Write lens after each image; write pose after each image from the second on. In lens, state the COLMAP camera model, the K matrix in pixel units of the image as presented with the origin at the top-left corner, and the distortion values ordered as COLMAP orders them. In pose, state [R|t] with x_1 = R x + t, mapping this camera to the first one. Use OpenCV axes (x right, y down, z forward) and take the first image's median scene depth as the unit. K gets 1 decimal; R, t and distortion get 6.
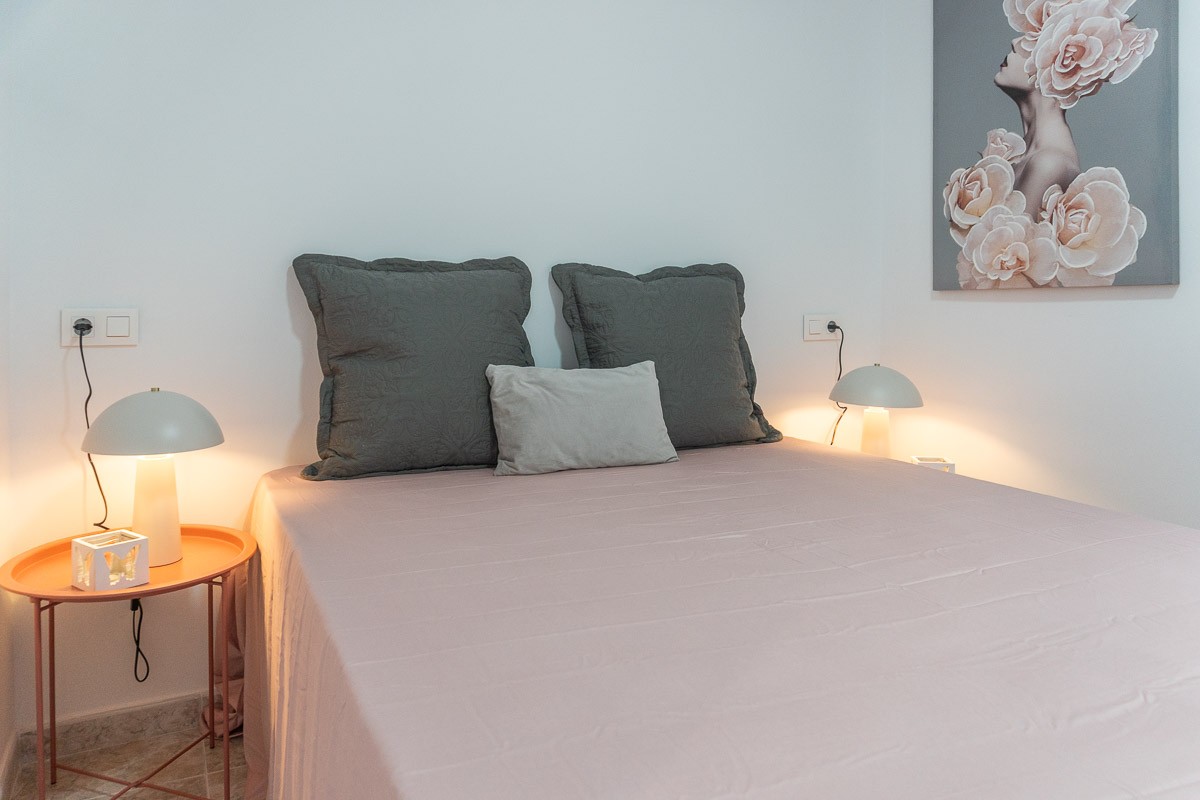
lens RADIAL K [[810.6, 0, 603.8], [0, 810.6, 402.4], [0, 0, 1]] dist [-0.024431, -0.001667]
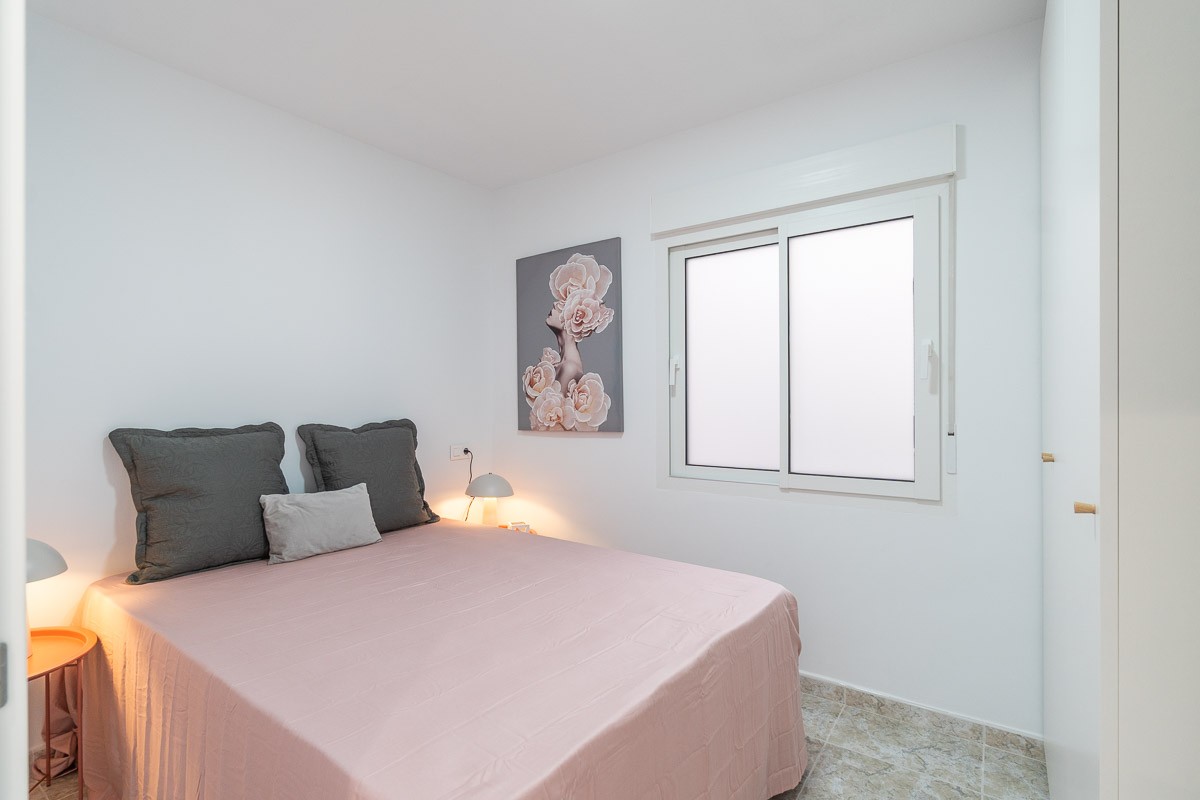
lens RADIAL K [[541.6, 0, 599.2], [0, 541.6, 404.1], [0, 0, 1]] dist [-0.004126, -0.003325]
pose [[0.869718, 0.013530, 0.493363, -0.070314], [0.042694, 0.993815, -0.102517, -0.070796], [-0.491699, 0.110224, 0.863761, -0.248428]]
